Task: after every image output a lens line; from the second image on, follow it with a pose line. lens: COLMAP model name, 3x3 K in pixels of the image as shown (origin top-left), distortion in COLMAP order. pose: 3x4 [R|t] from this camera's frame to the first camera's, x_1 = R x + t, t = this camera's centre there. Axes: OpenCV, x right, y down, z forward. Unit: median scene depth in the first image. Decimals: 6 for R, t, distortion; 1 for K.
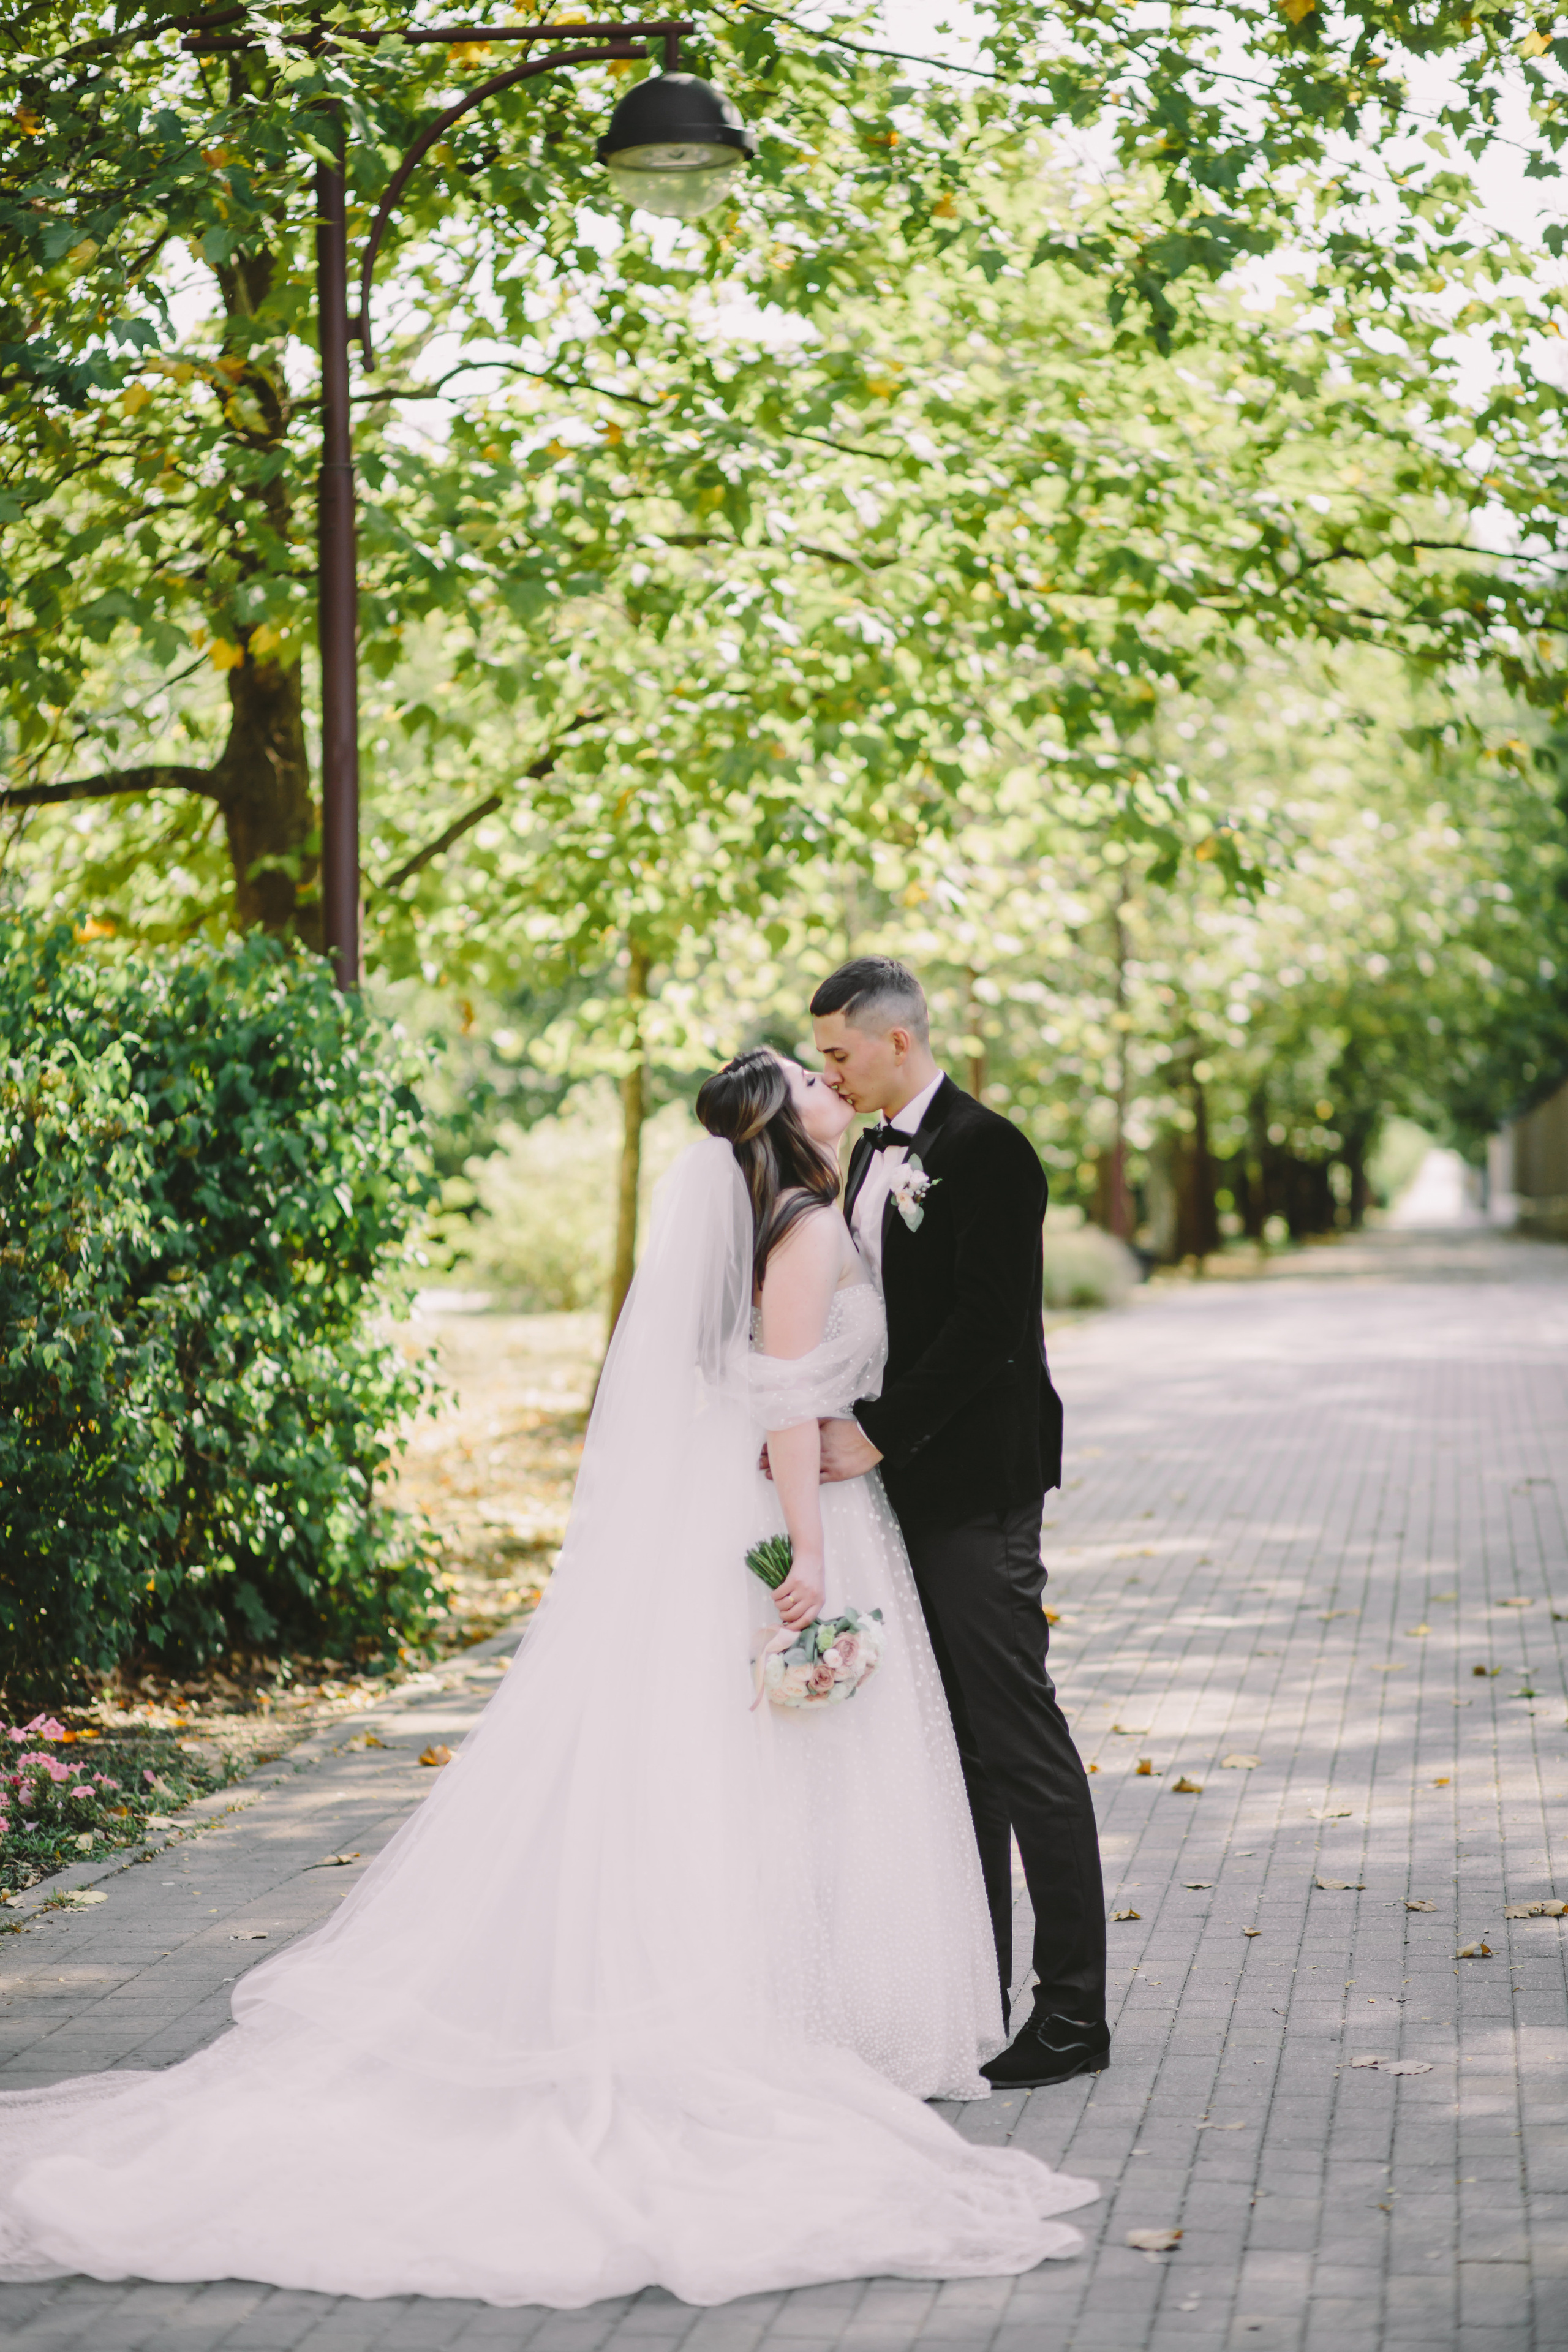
lens RADIAL K [[5626.3, 0, 738.6], [0, 5626.3, 1173.6], [0, 0, 1]] dist [-0.088522, -0.855122]
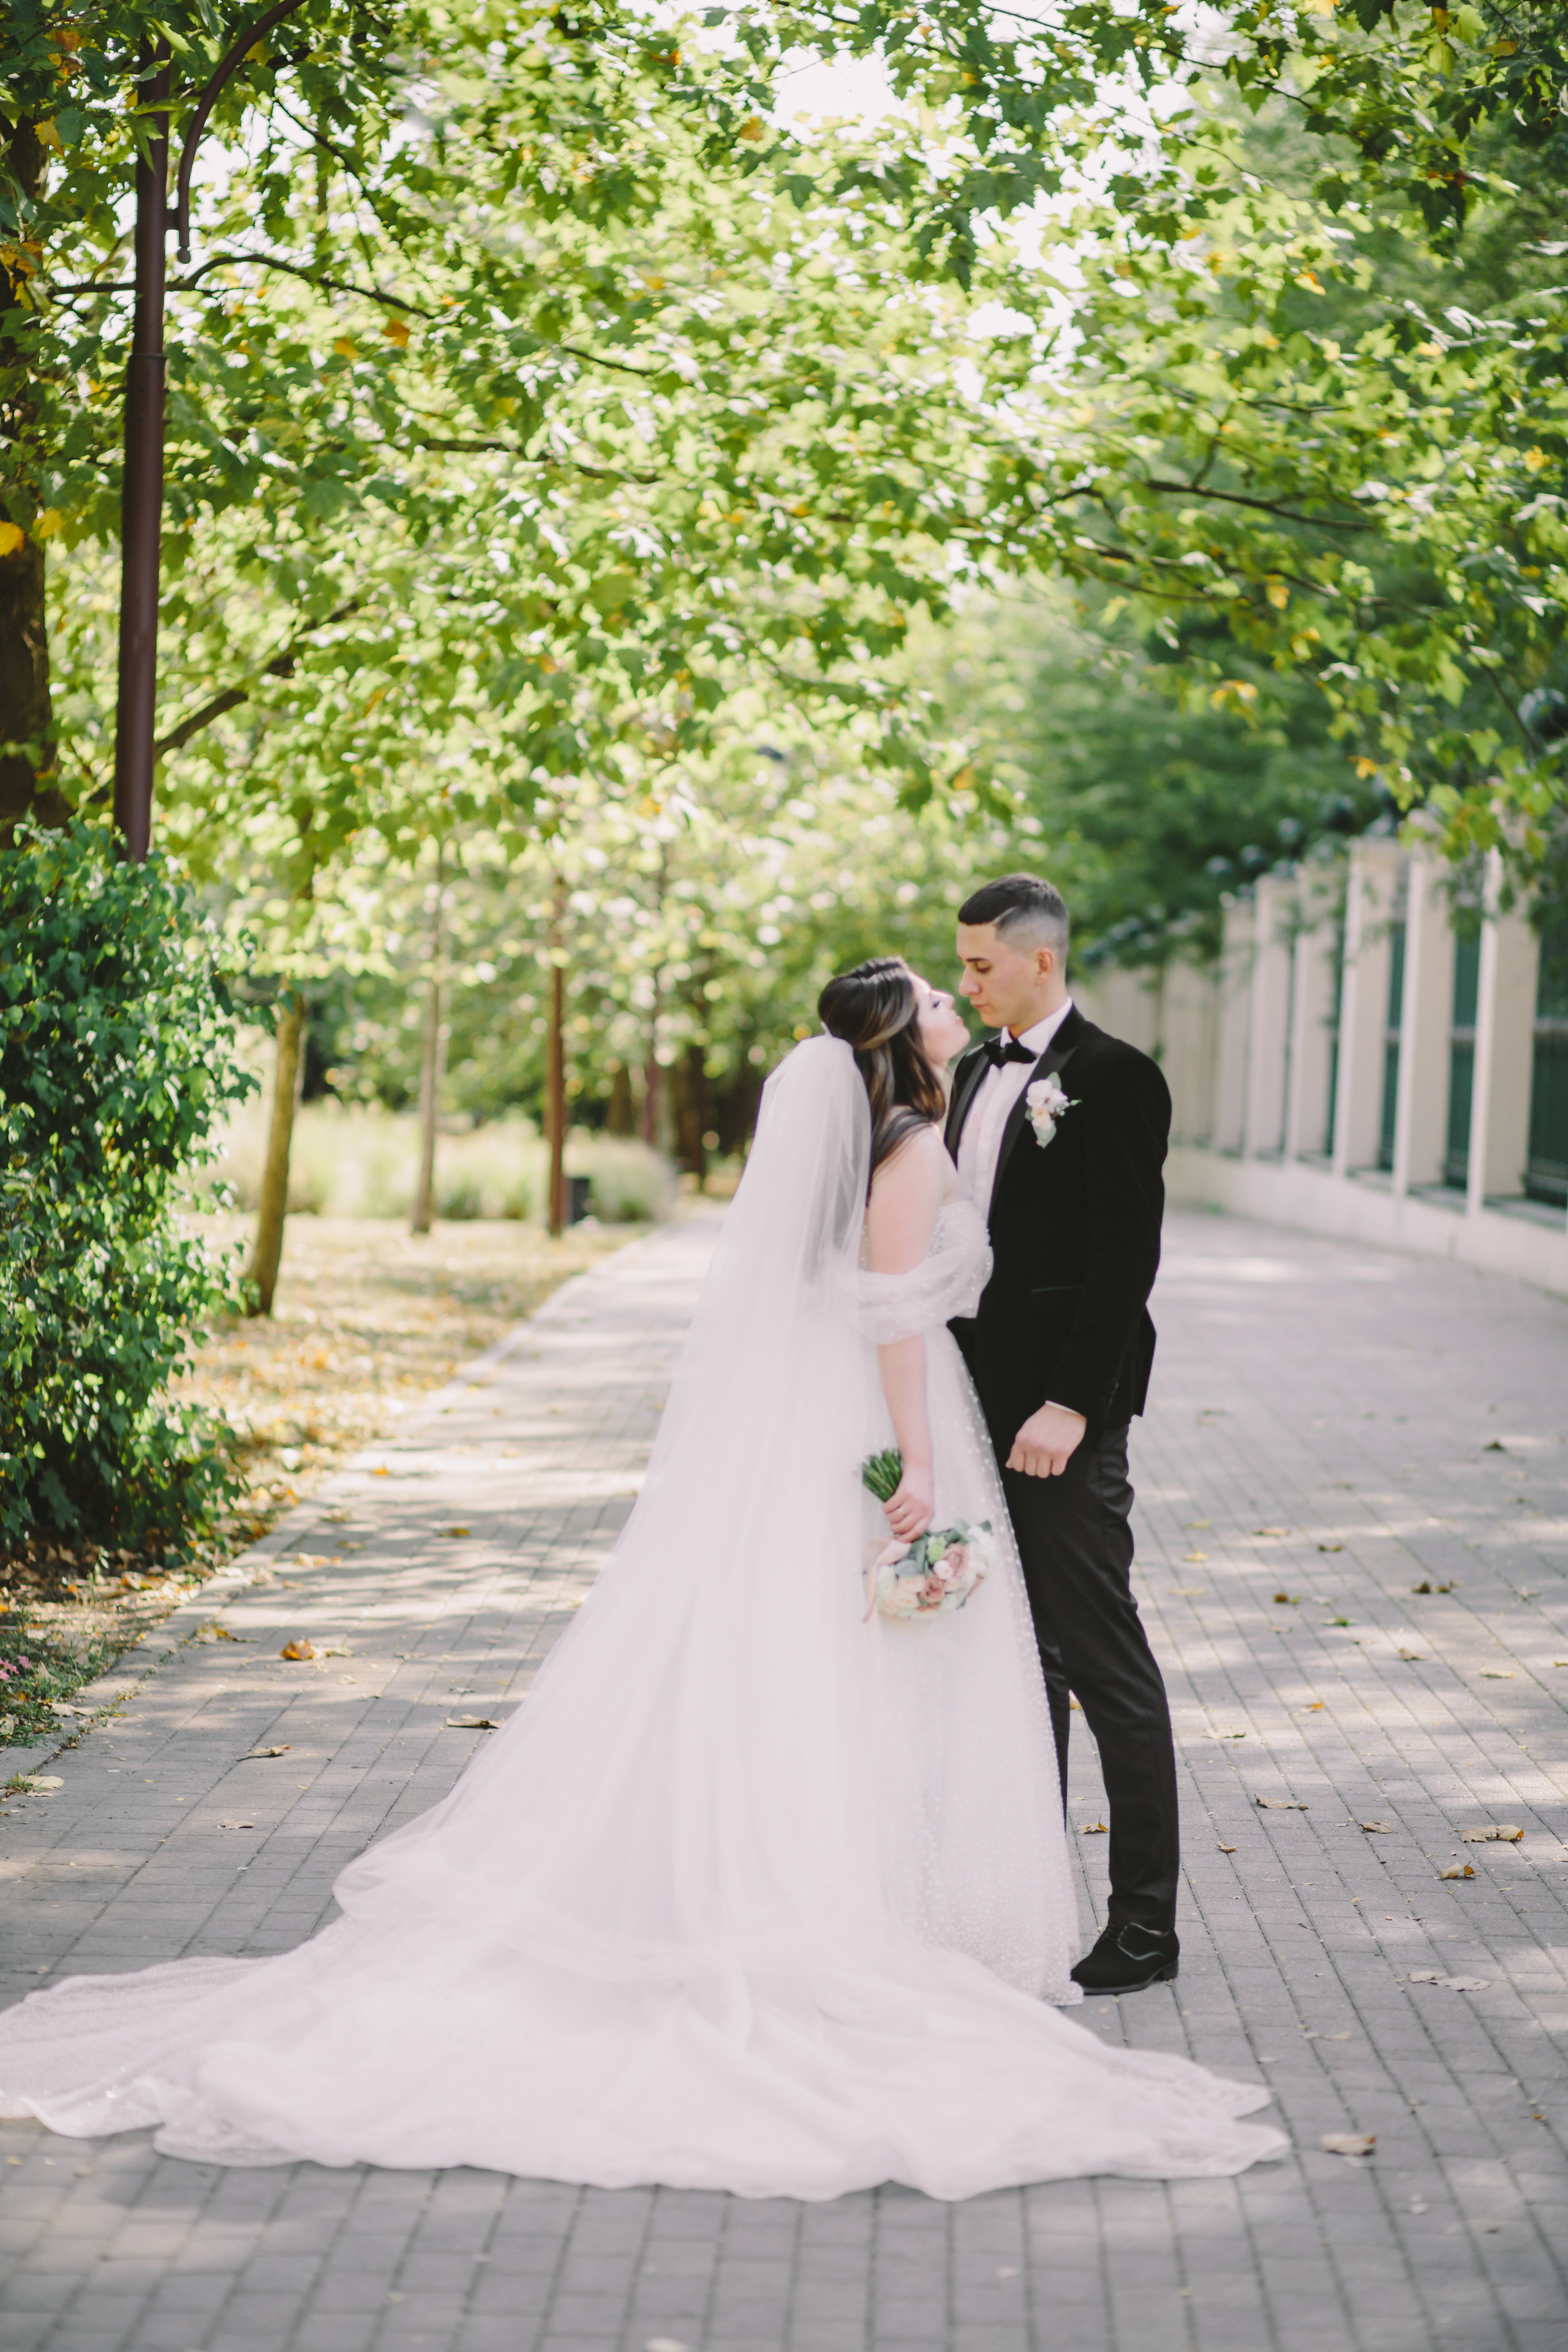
lens RADIAL K [[5626.3, 0, 738.6], [0, 5626.3, 1173.6], [0, 0, 1]] dist [-0.088522, -0.855122]
pose [[0.993536, 0.039356, 0.106480, -0.074054], [-0.041073, 0.999058, 0.013974, 0.001108], [-0.105830, -0.018257, 0.994217, -0.004051]]
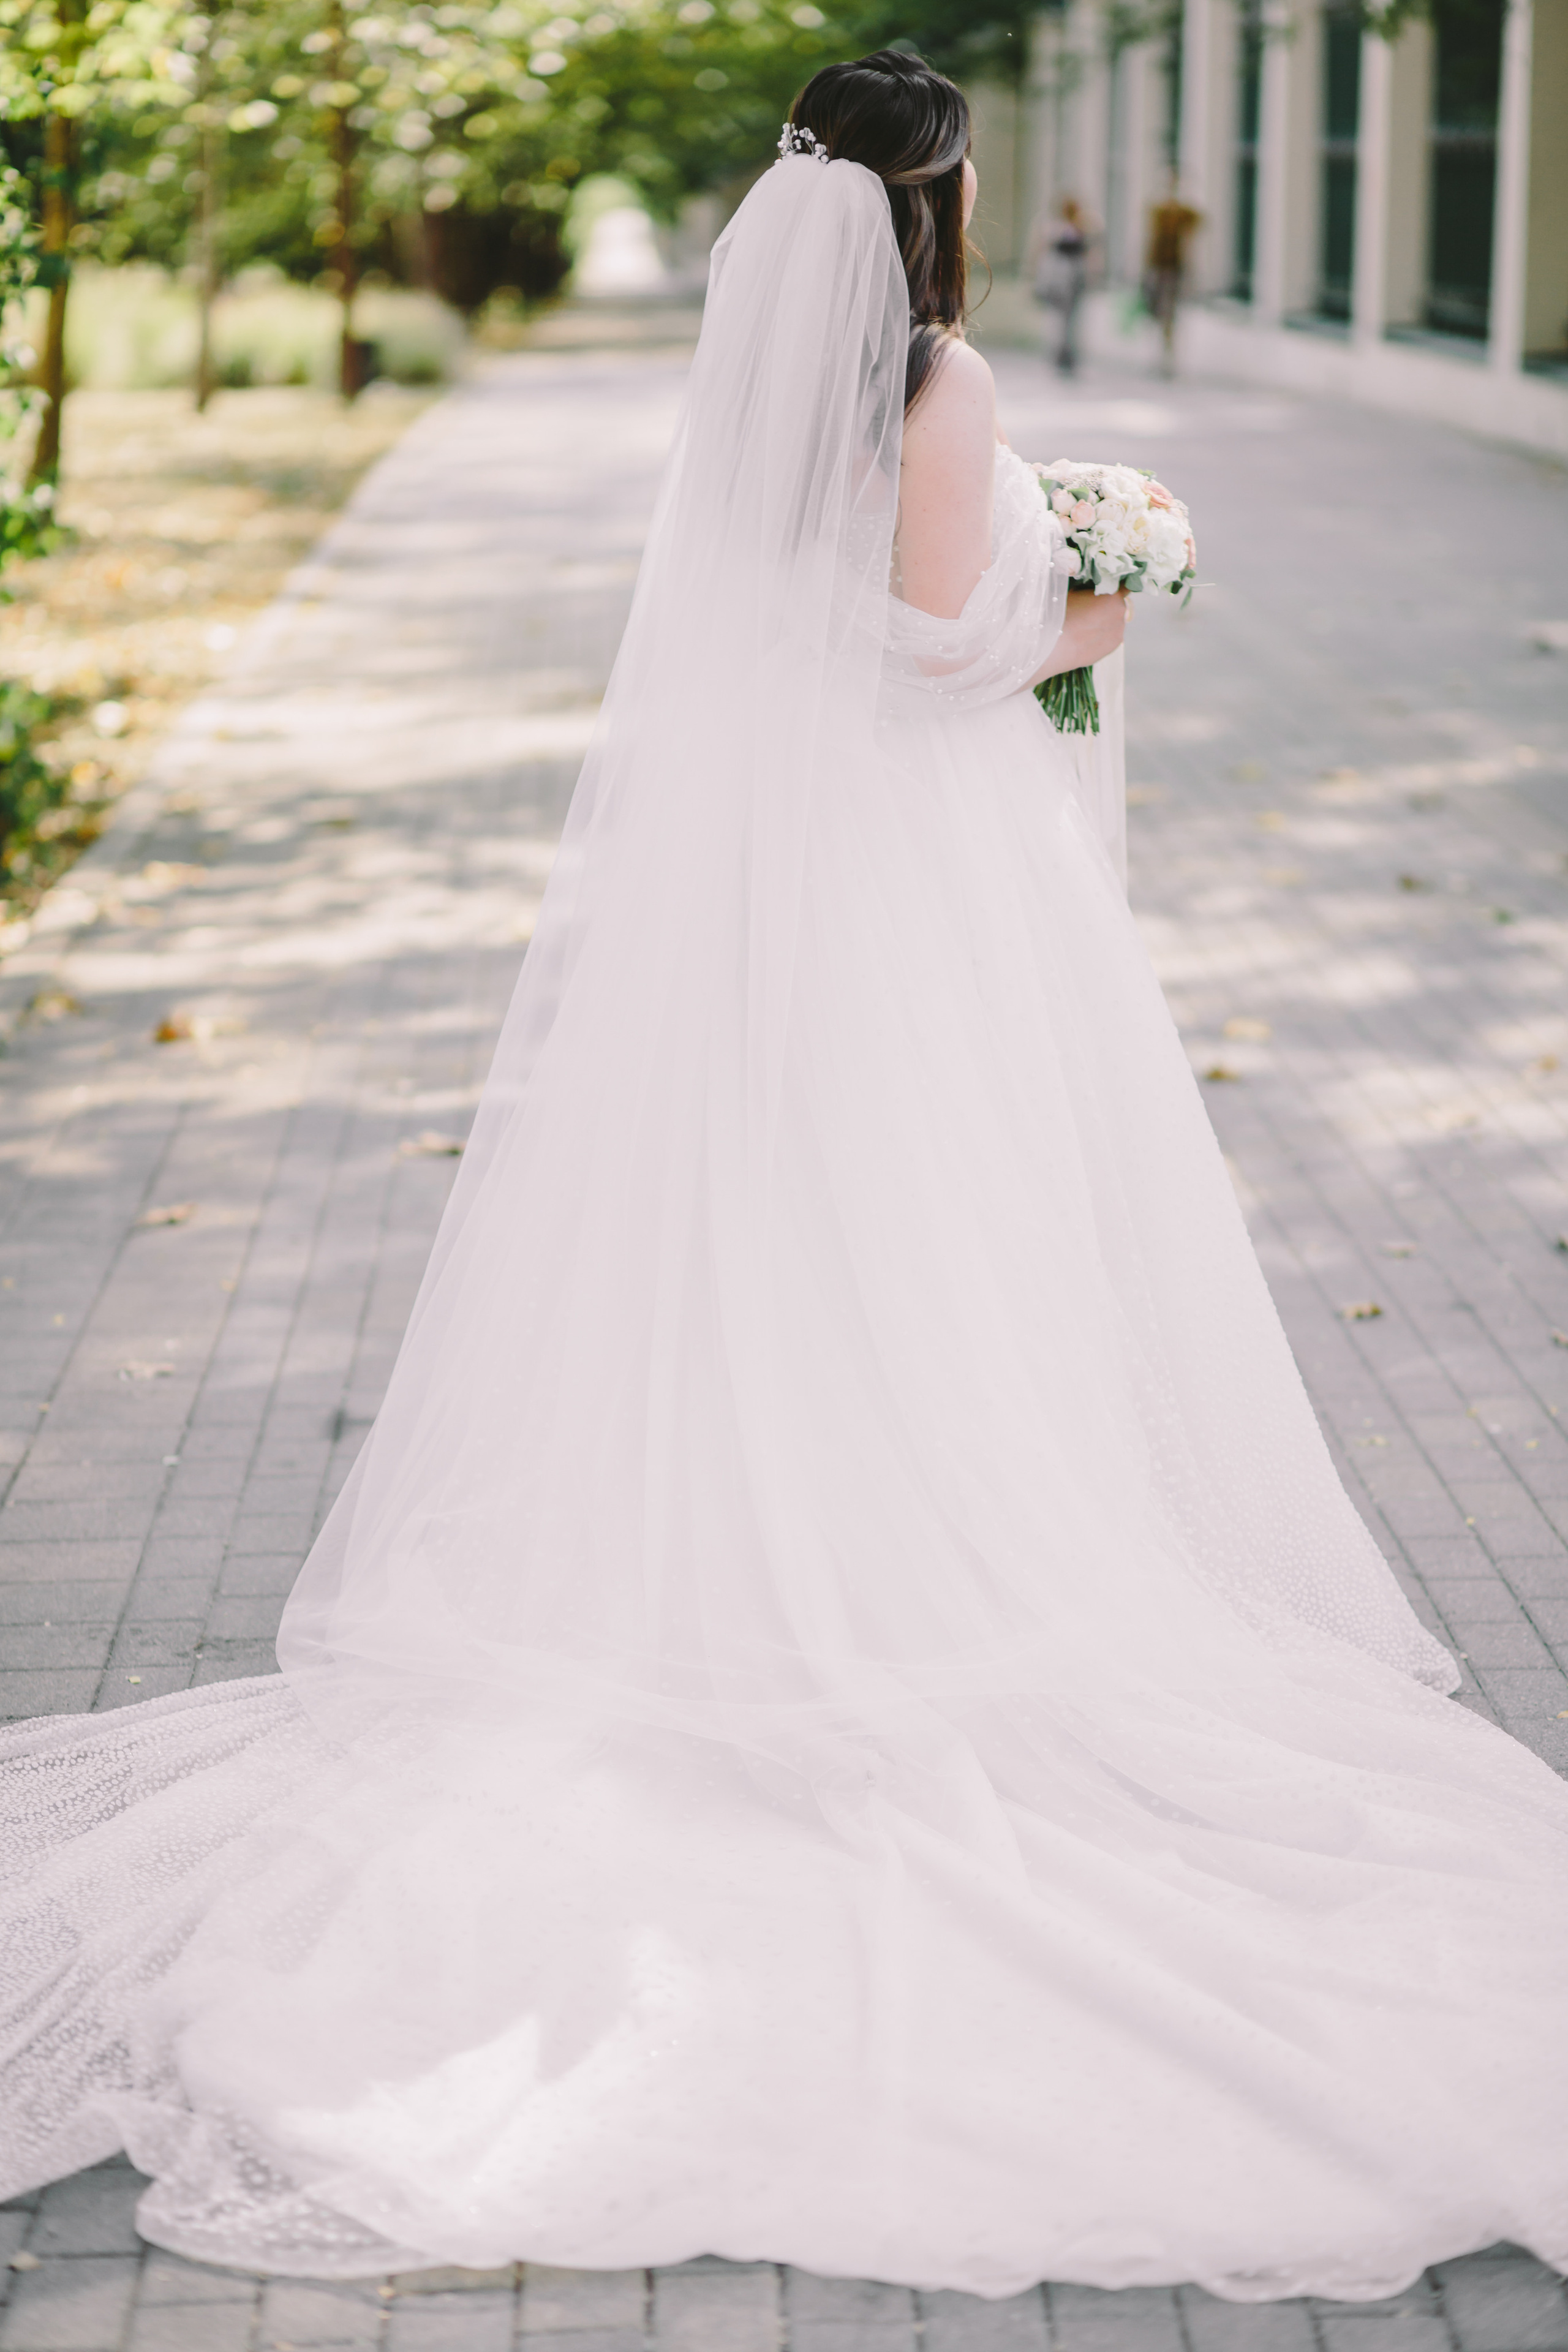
lens RADIAL K [[5626.3, 0, 738.6], [0, 5626.3, 1173.6], [0, 0, 1]] dist [-0.088522, -0.855122]
pose [[0.988135, -0.018145, 0.152514, -0.081568], [-0.007395, 0.986225, 0.165242, -0.002107], [-0.153411, -0.164409, 0.974389, 0.214945]]
